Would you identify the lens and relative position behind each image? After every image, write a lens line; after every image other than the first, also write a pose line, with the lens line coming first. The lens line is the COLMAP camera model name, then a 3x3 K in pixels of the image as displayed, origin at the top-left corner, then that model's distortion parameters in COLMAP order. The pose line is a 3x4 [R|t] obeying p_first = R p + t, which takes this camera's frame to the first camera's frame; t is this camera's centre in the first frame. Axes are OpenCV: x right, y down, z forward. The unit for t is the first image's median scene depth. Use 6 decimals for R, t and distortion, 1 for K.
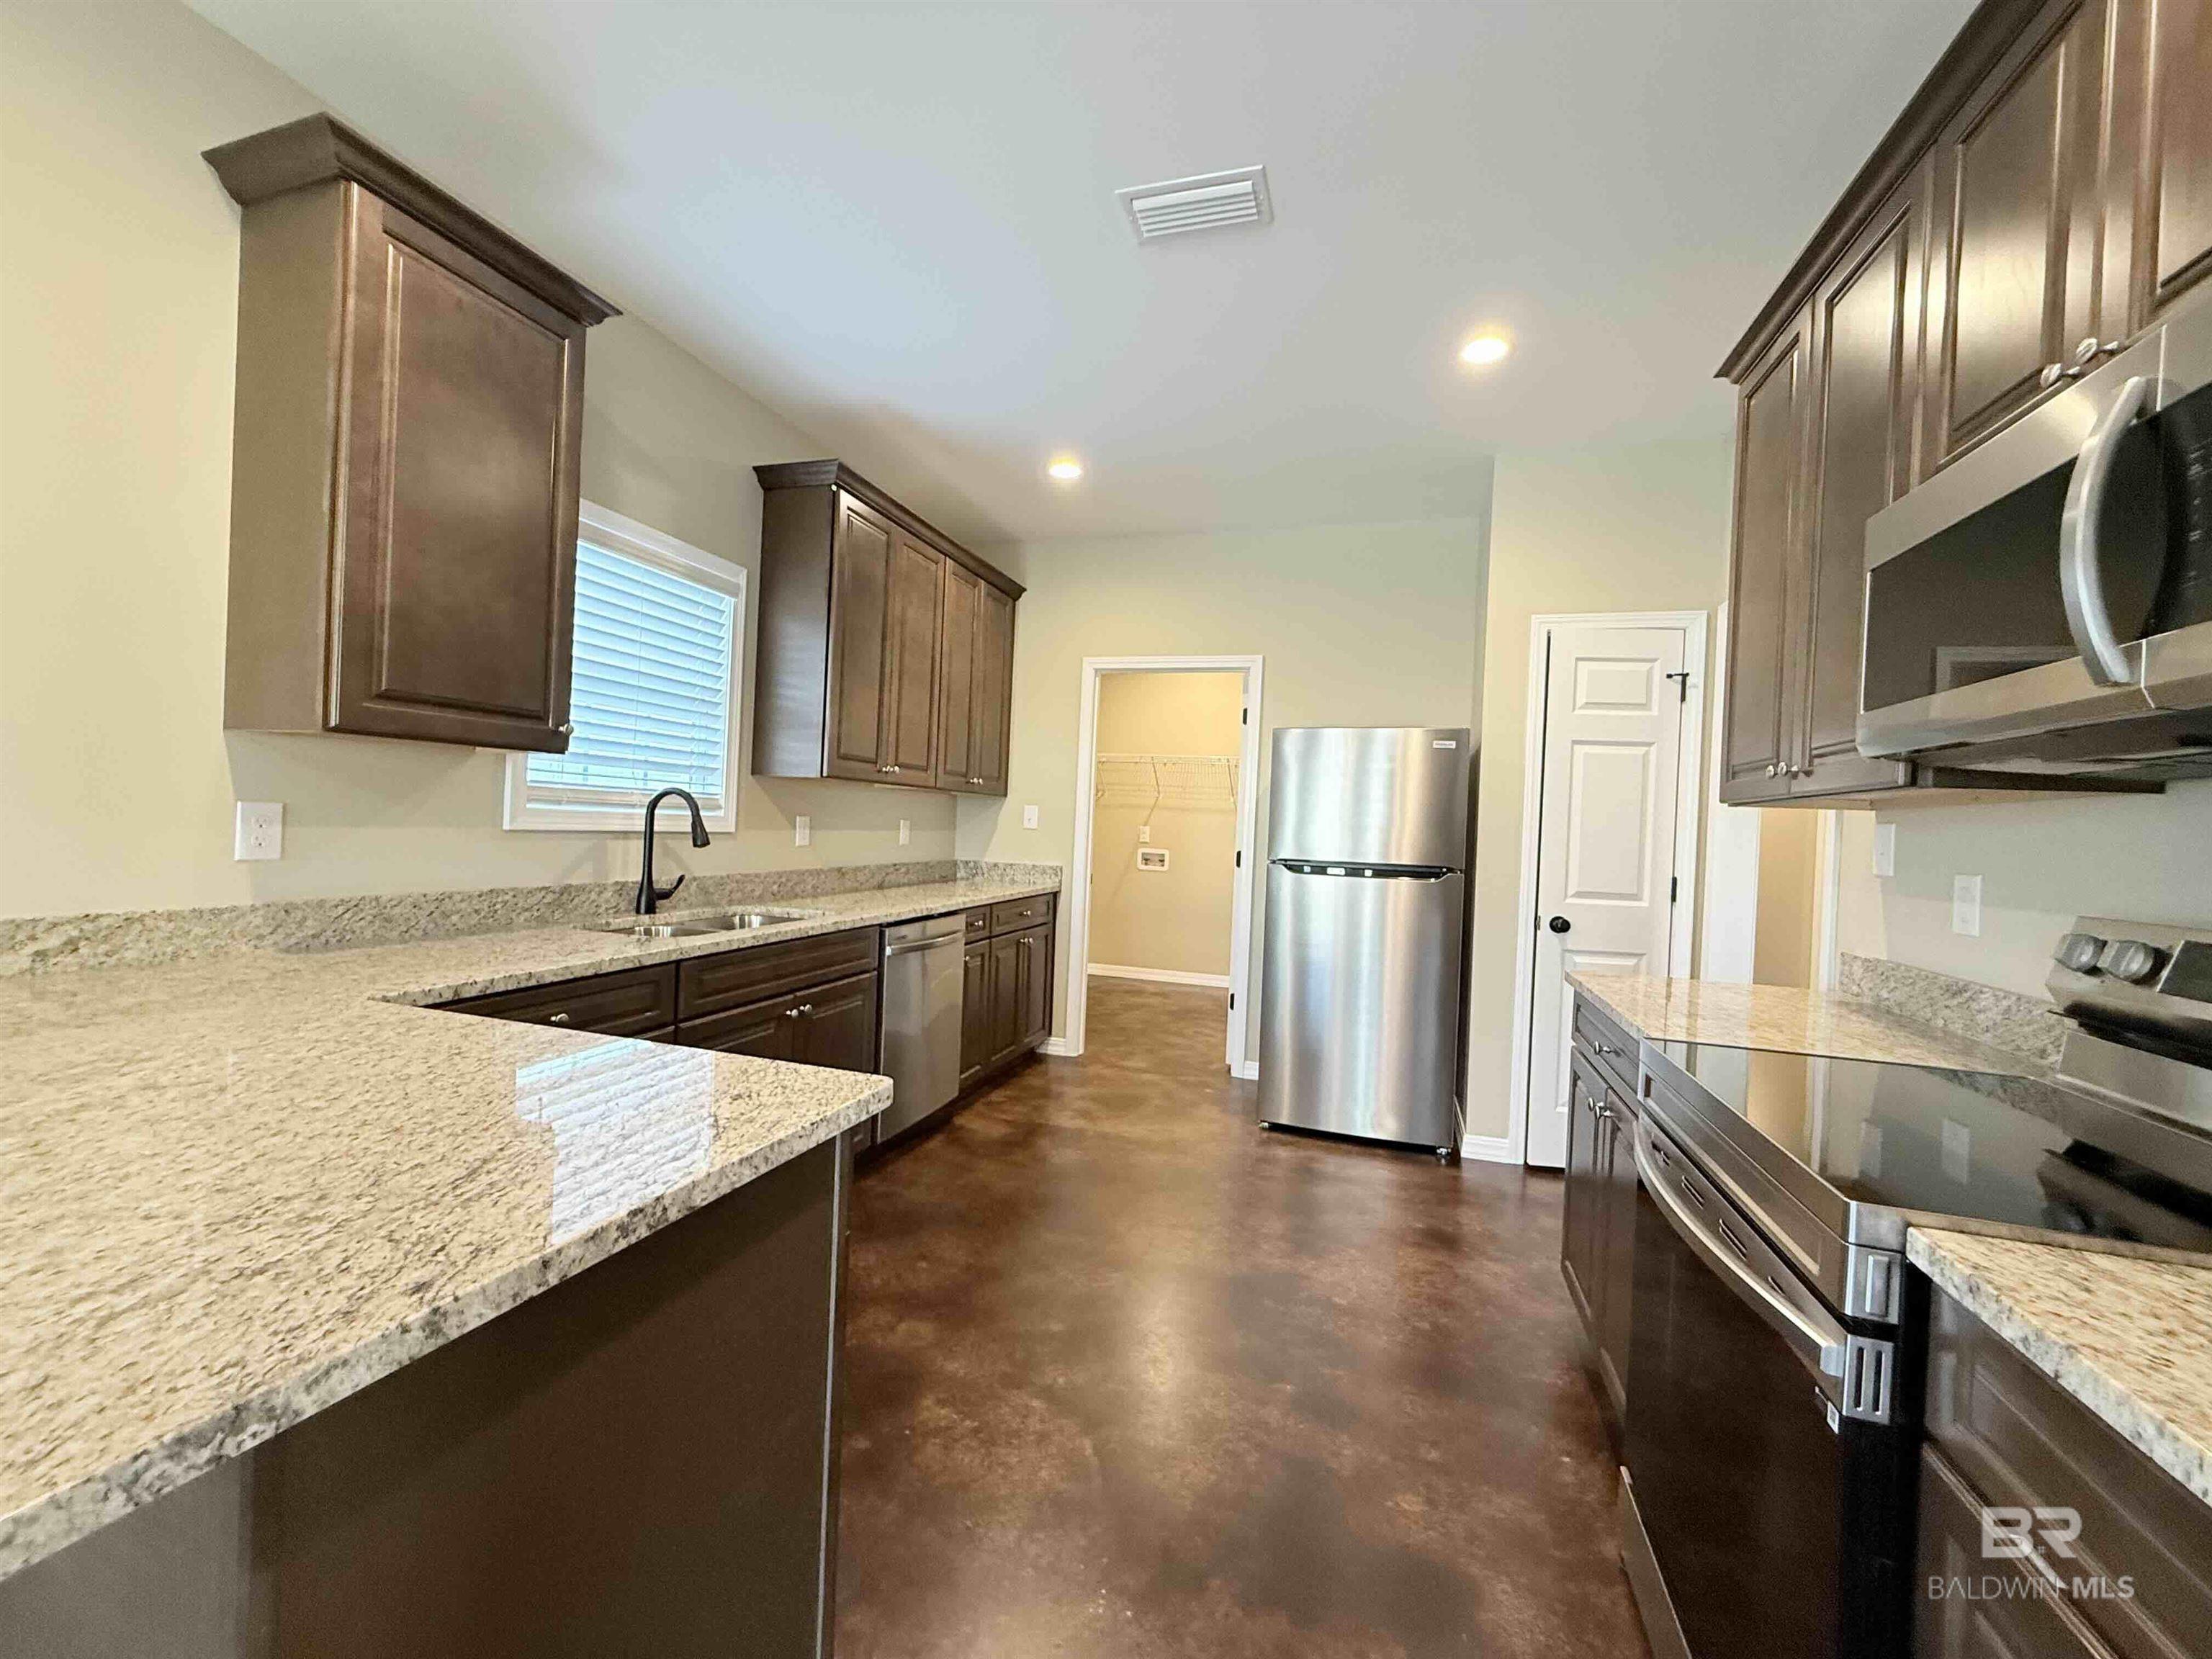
lens RADIAL K [[876.2, 0, 1101.3], [0, 876.2, 833.4], [0, 0, 1]] dist [-0.004473, -0.000337]
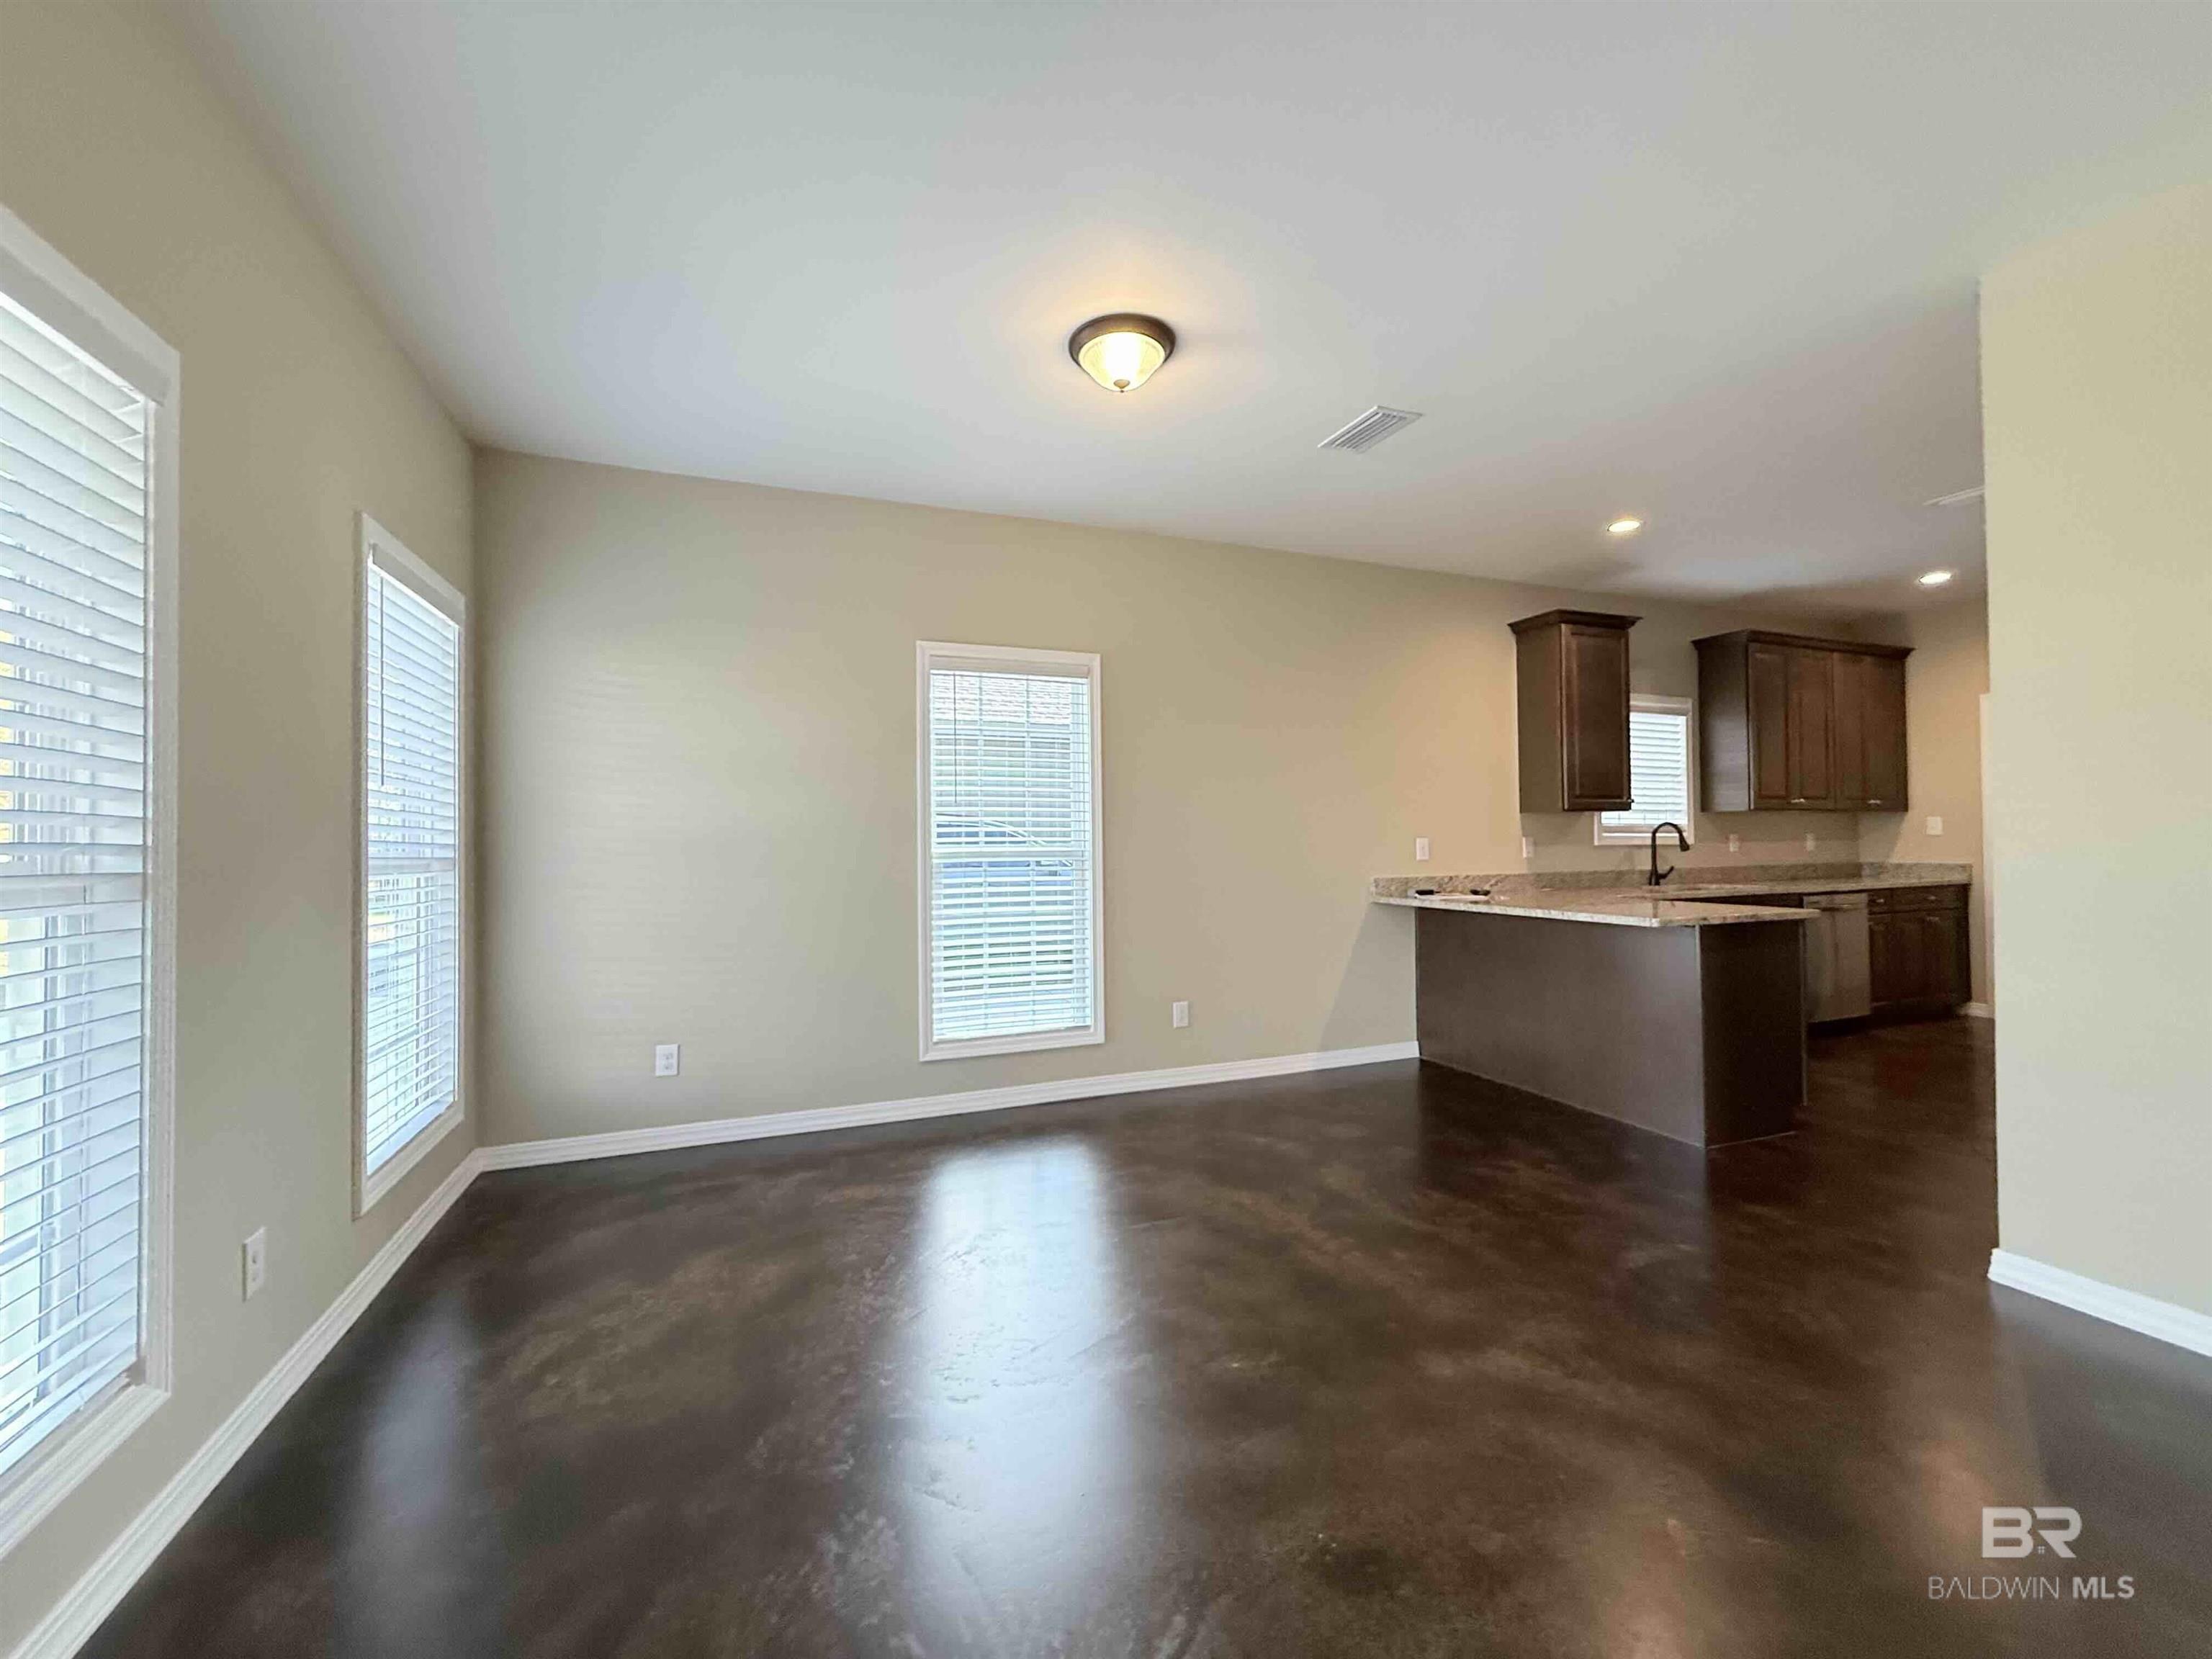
lens RADIAL K [[876.2, 0, 1092.0], [0, 876.2, 834.9], [0, 0, 1]] dist [-0.004473, -0.000337]
pose [[0.620664, -0.060997, -0.781701, 0.195955], [0.029471, 0.998080, -0.054482, 0.035770], [0.783523, 0.010777, 0.621270, -0.970549]]
